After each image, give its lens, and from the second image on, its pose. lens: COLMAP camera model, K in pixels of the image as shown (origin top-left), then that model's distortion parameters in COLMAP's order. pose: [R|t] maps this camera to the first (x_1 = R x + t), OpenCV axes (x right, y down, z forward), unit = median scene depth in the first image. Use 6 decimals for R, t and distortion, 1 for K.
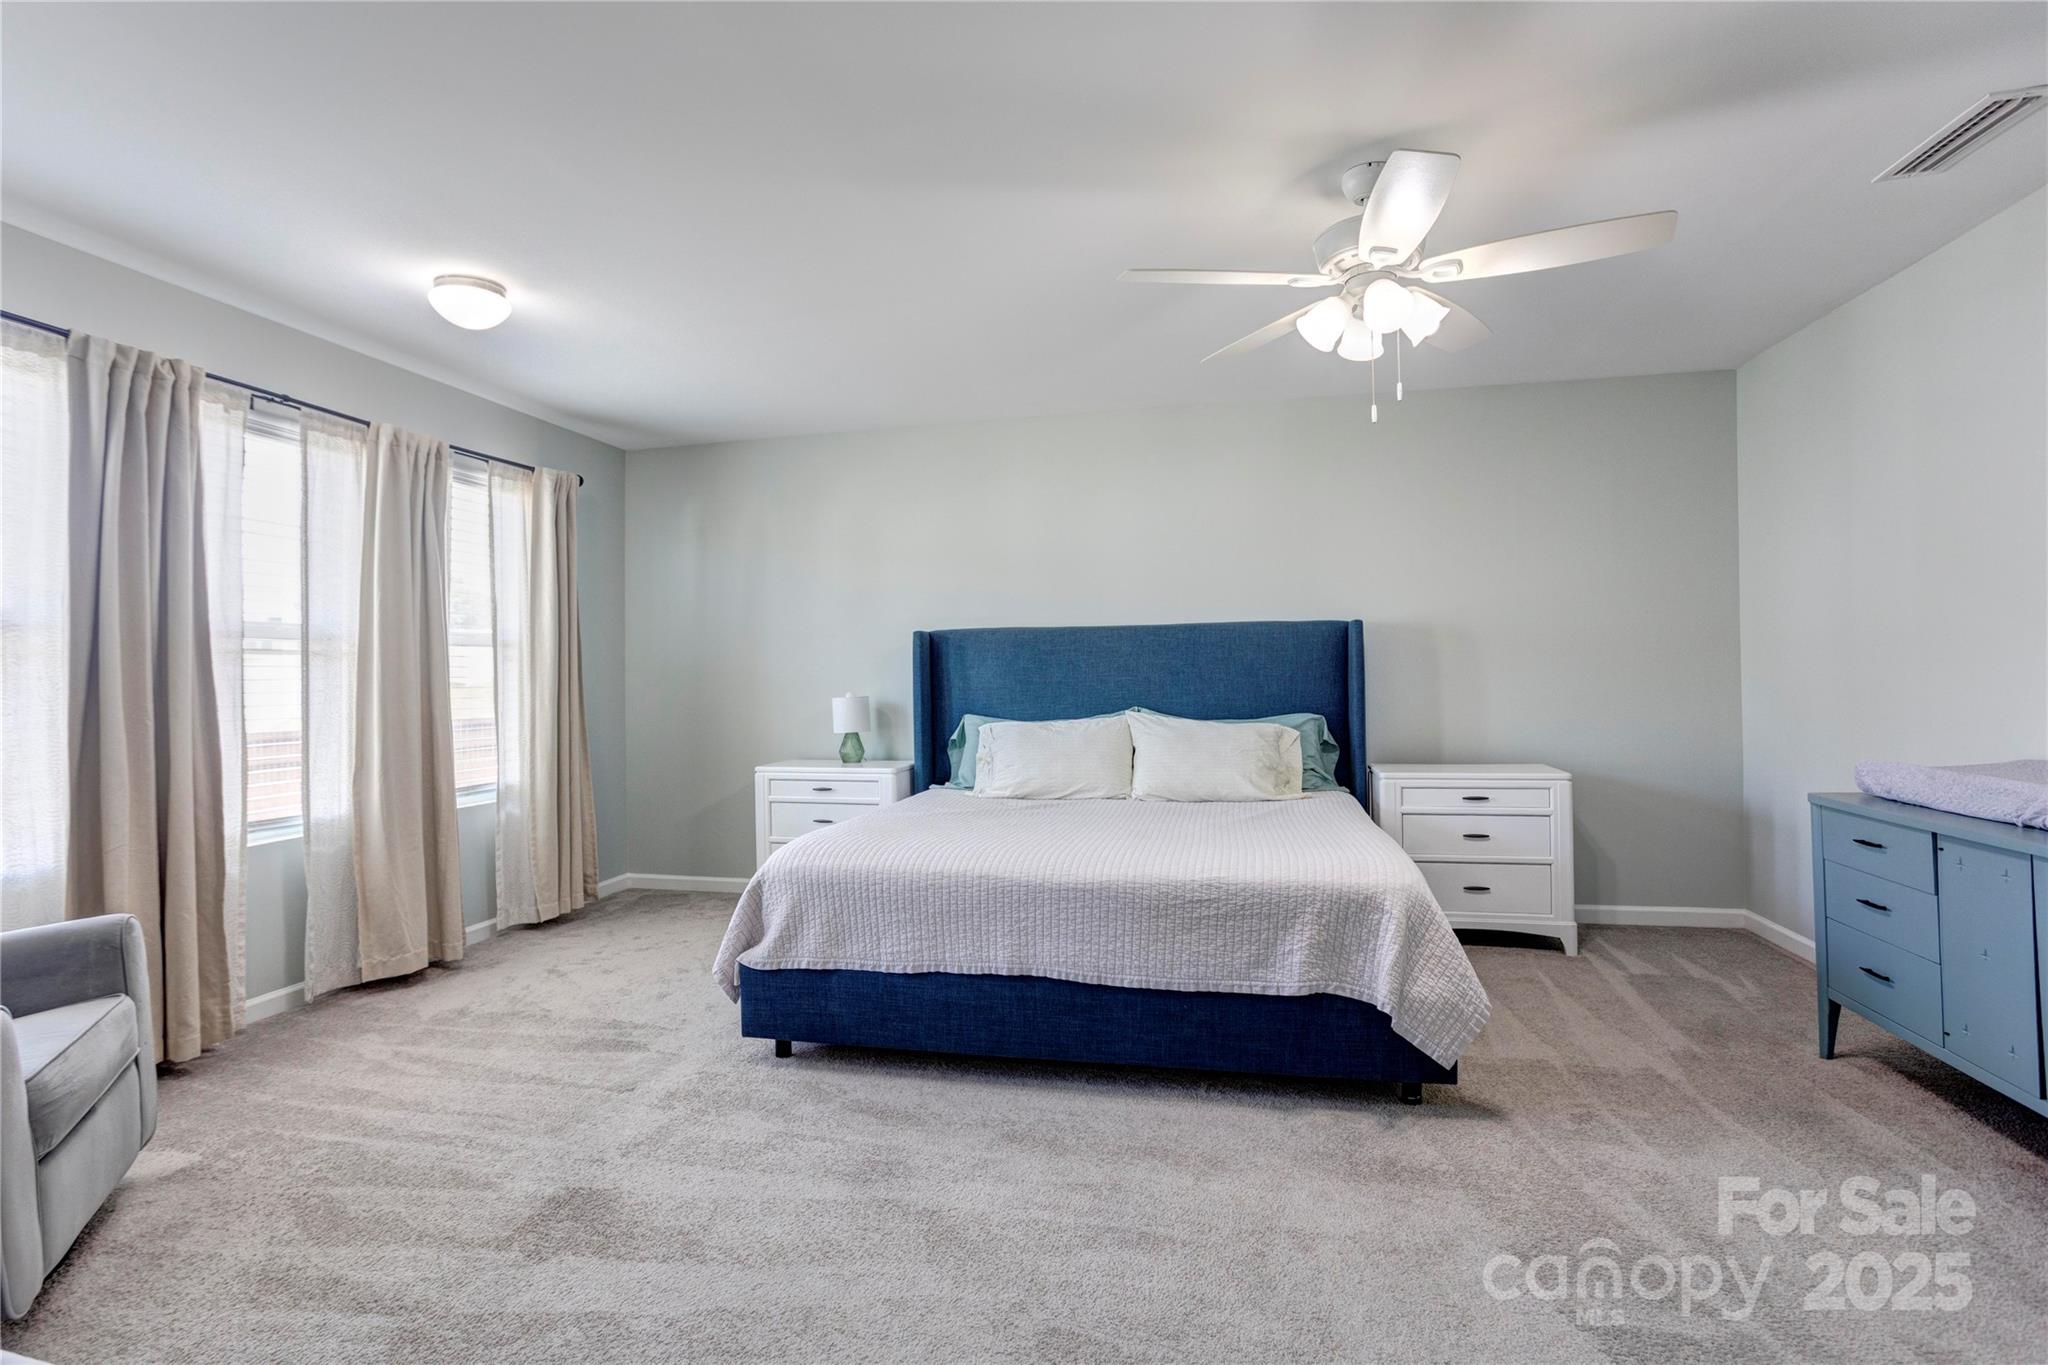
lens RADIAL K [[1001.6, 0, 1017.8], [0, 1001.6, 665.4], [0, 0, 1]] dist [-0.042324, 0.025148]
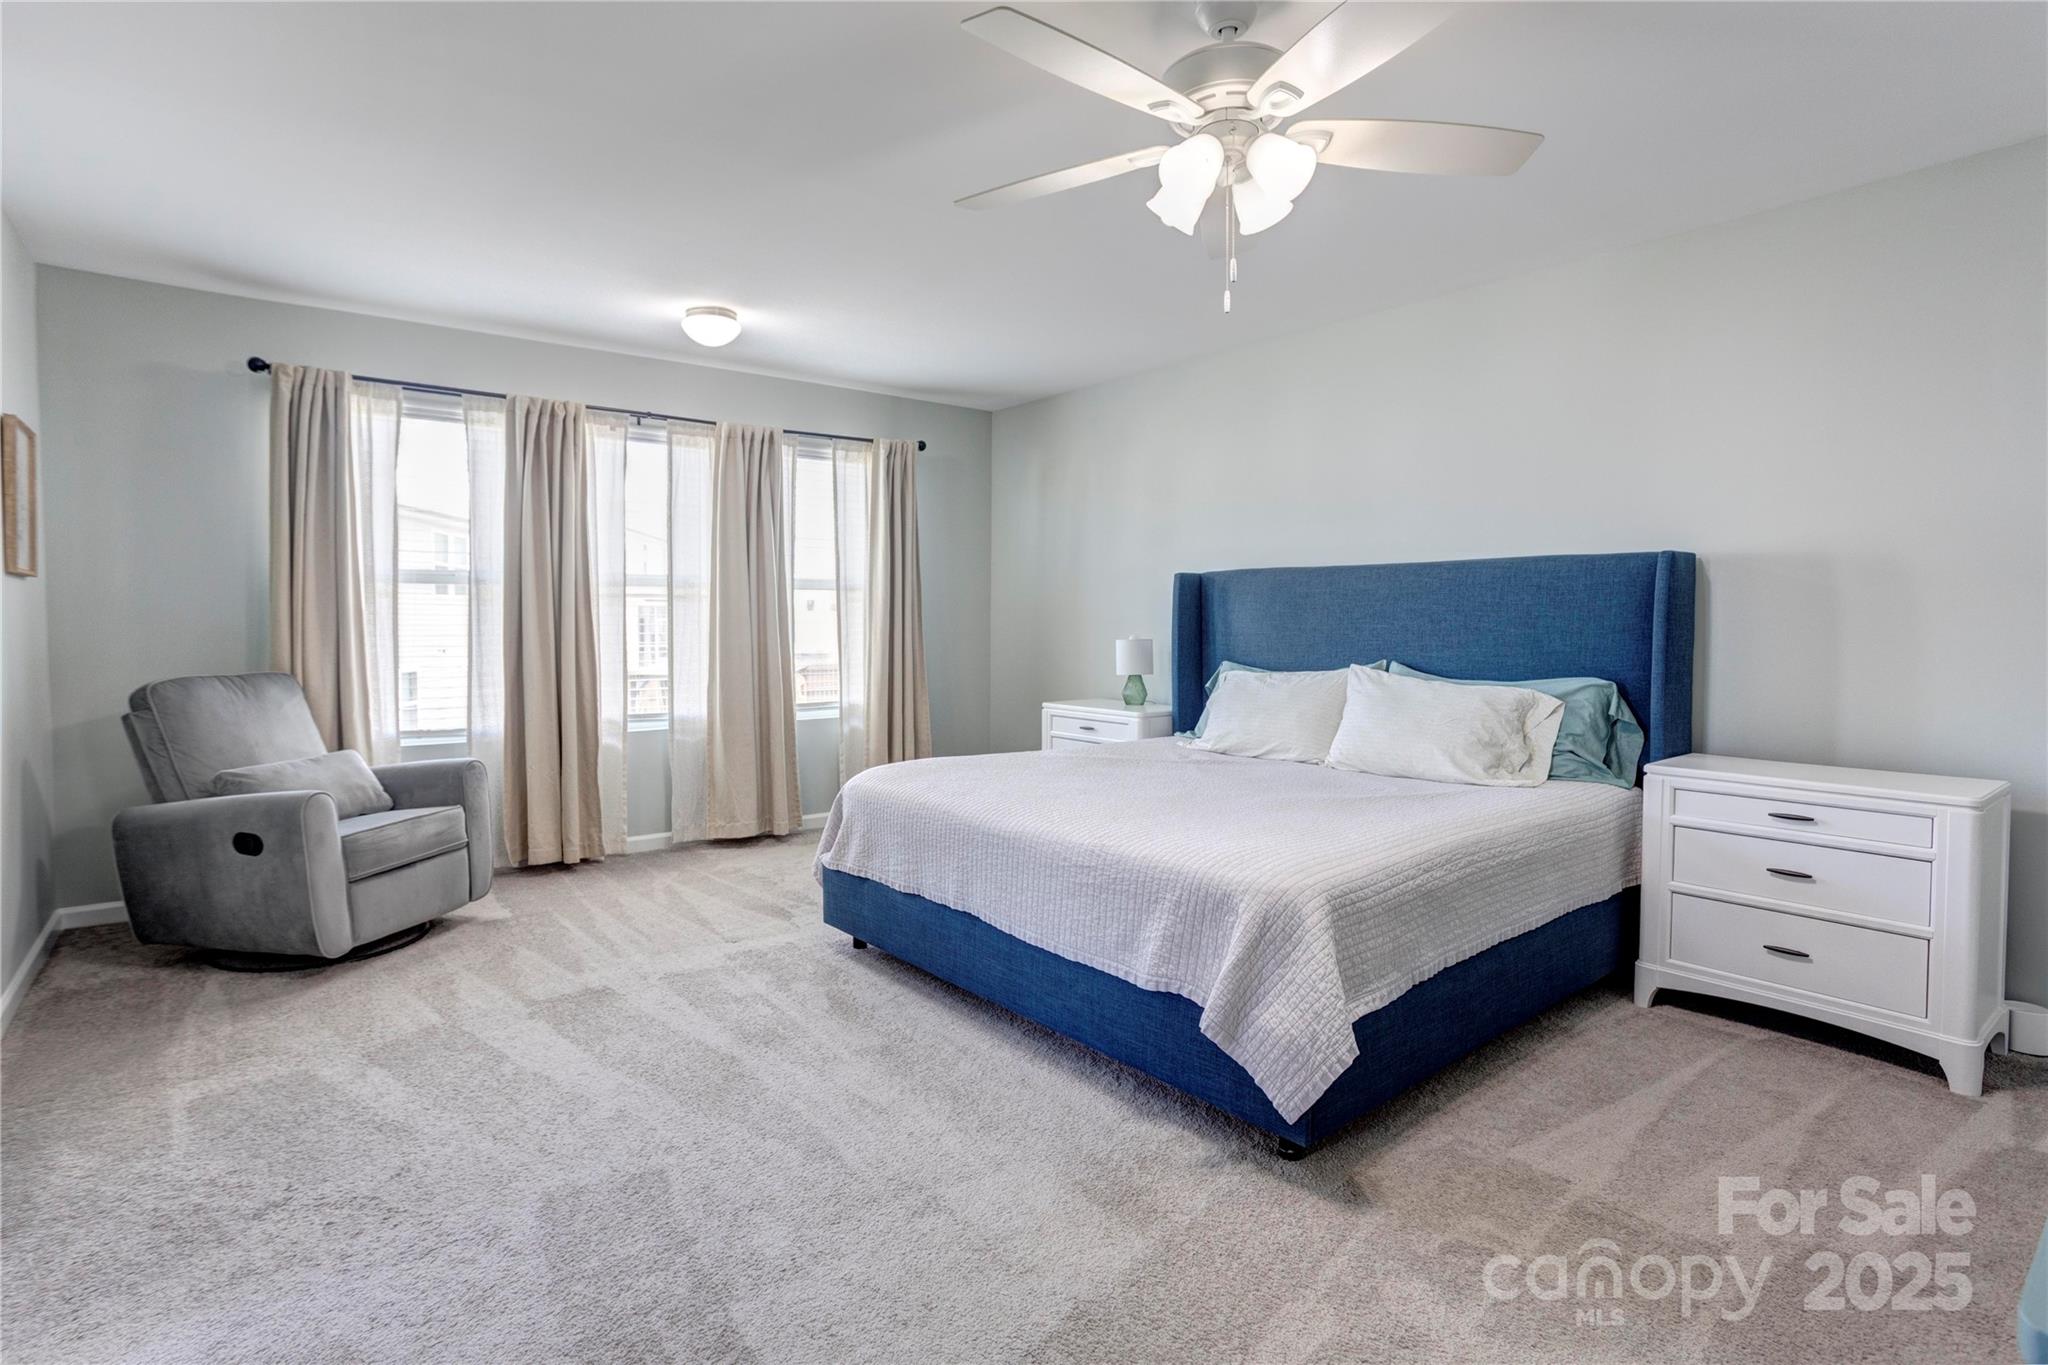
lens RADIAL K [[1021.4, 0, 959.1], [0, 1021.4, 662.0], [0, 0, 1]] dist [-0.049450, 0.024803]
pose [[0.770240, 0.041154, -0.636425, 0.504883], [-0.005823, 0.998328, 0.057508, -0.005194], [0.637728, -0.040589, 0.769192, 0.153425]]
